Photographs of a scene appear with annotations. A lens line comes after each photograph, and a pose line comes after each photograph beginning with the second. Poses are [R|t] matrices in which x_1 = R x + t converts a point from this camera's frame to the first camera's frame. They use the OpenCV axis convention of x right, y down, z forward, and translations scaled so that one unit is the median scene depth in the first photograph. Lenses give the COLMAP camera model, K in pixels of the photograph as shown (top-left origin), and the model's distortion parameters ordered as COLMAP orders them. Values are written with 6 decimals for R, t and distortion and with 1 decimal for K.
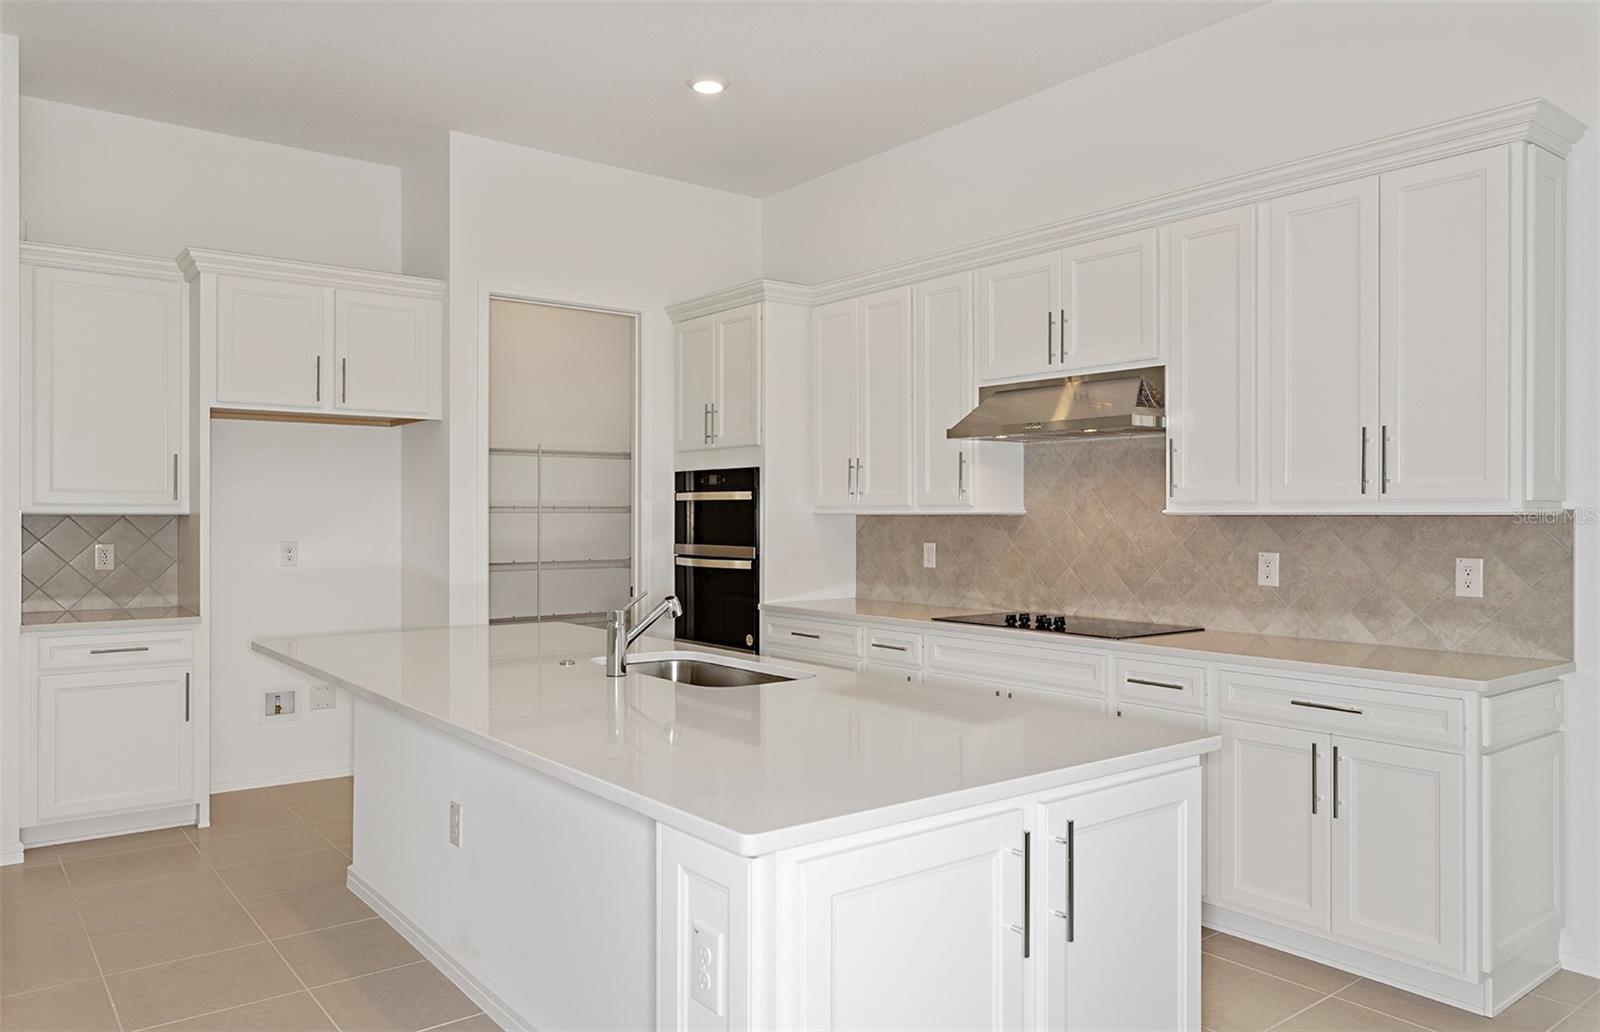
lens RADIAL K [[1115.3, 0, 799.4], [0, 1115.3, 518.9], [0, 0, 1]] dist [0.000302, 0.001754]
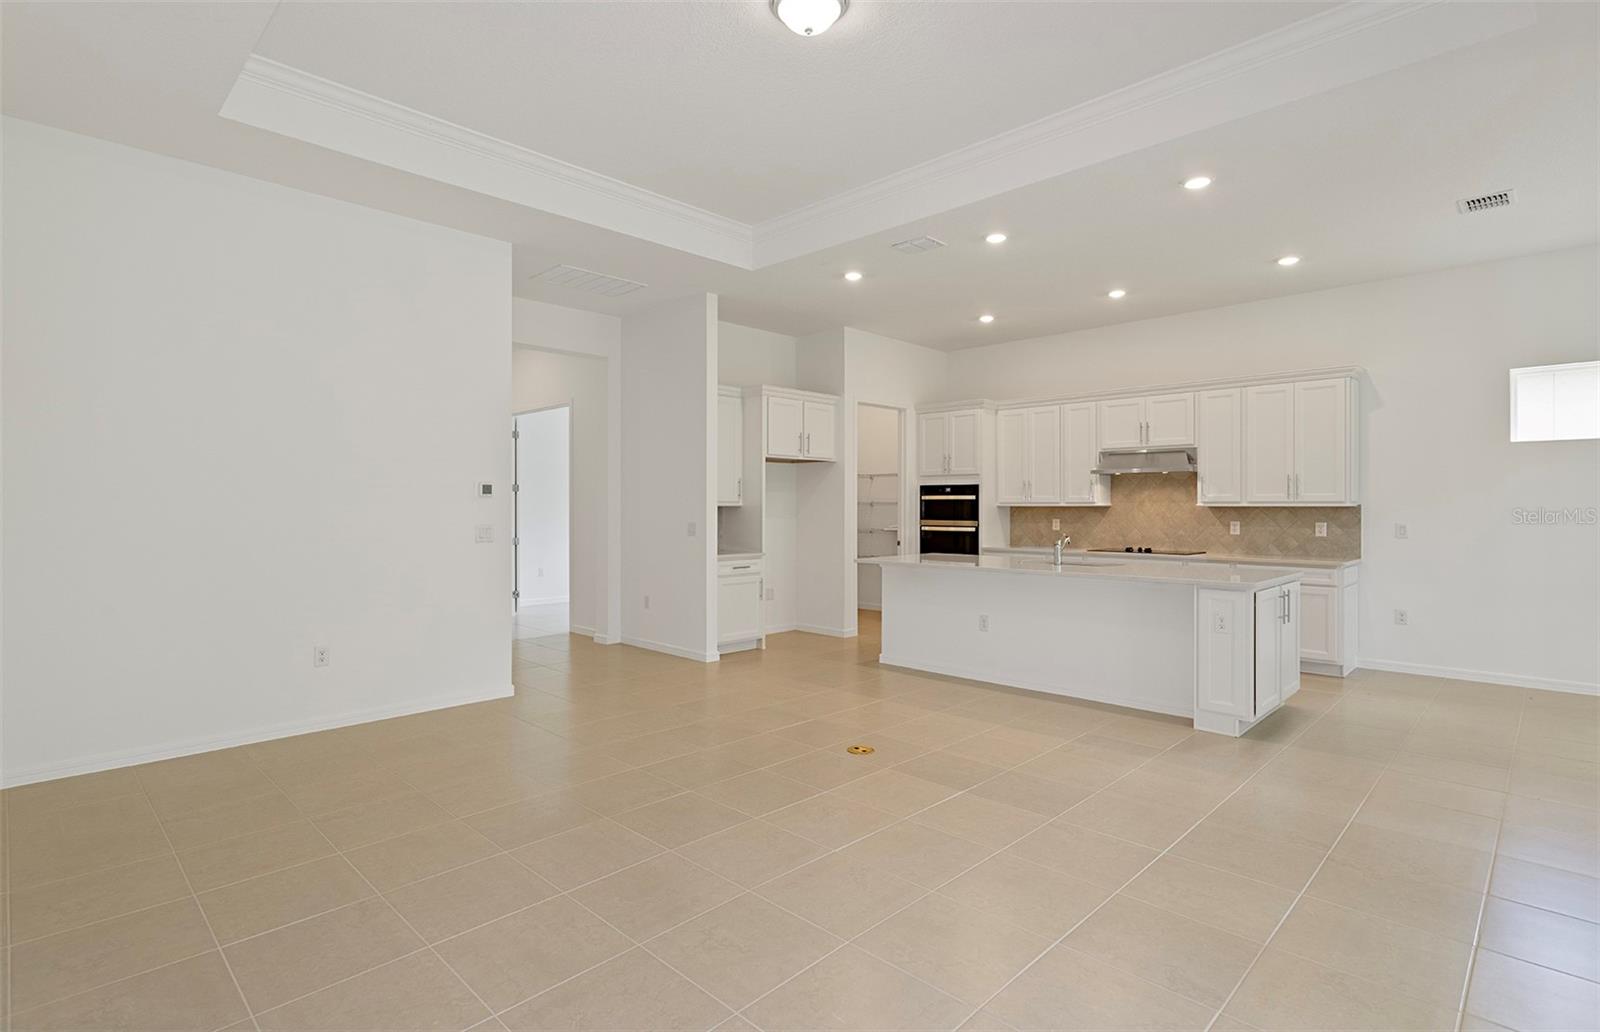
lens RADIAL K [[771.8, 0, 799.7], [0, 771.8, 511.7], [0, 0, 1]] dist [0.003581, 0.000131]
pose [[0.990593, -0.000130, 0.136839, -0.742743], [-0.000181, 0.999997, 0.002261, 0.004328], [-0.136839, -0.002265, 0.990591, -0.561390]]
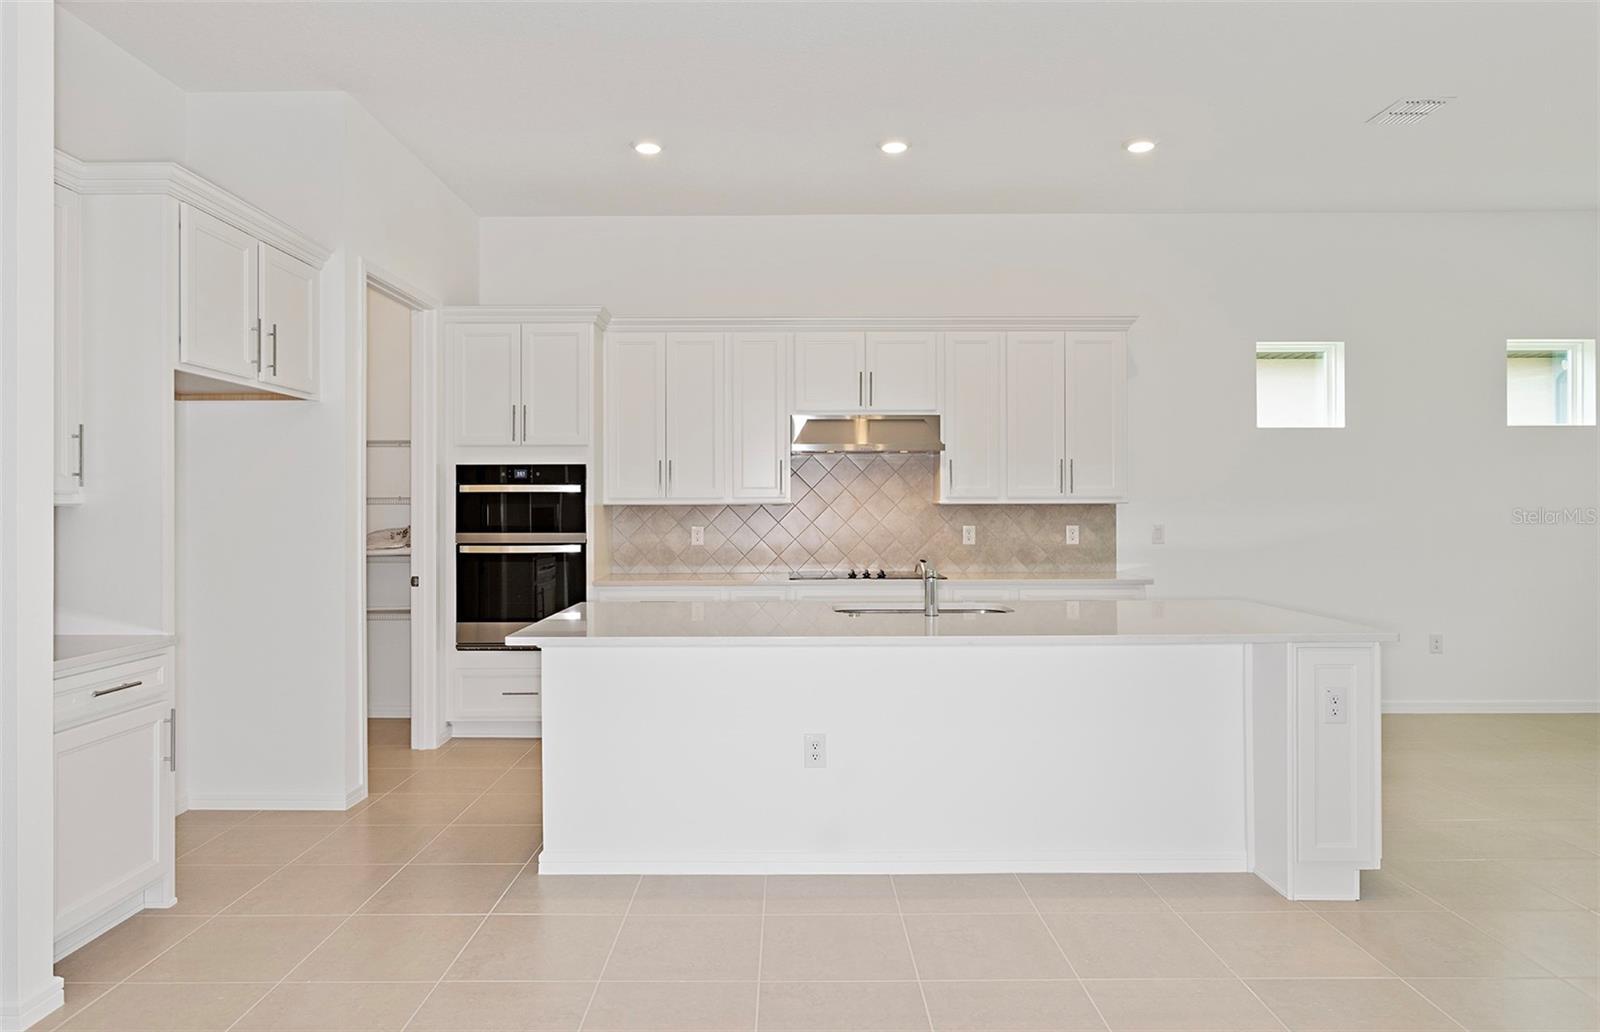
lens RADIAL K [[976.1, 0, 790.1], [0, 976.1, 495.2], [0, 0, 1]] dist [0.002392, -0.000640]
pose [[0.616987, 0.005762, 0.786952, -0.893987], [0.005922, 0.999911, -0.011964, -0.000809], [-0.786951, 0.012042, 0.616898, 0.254561]]
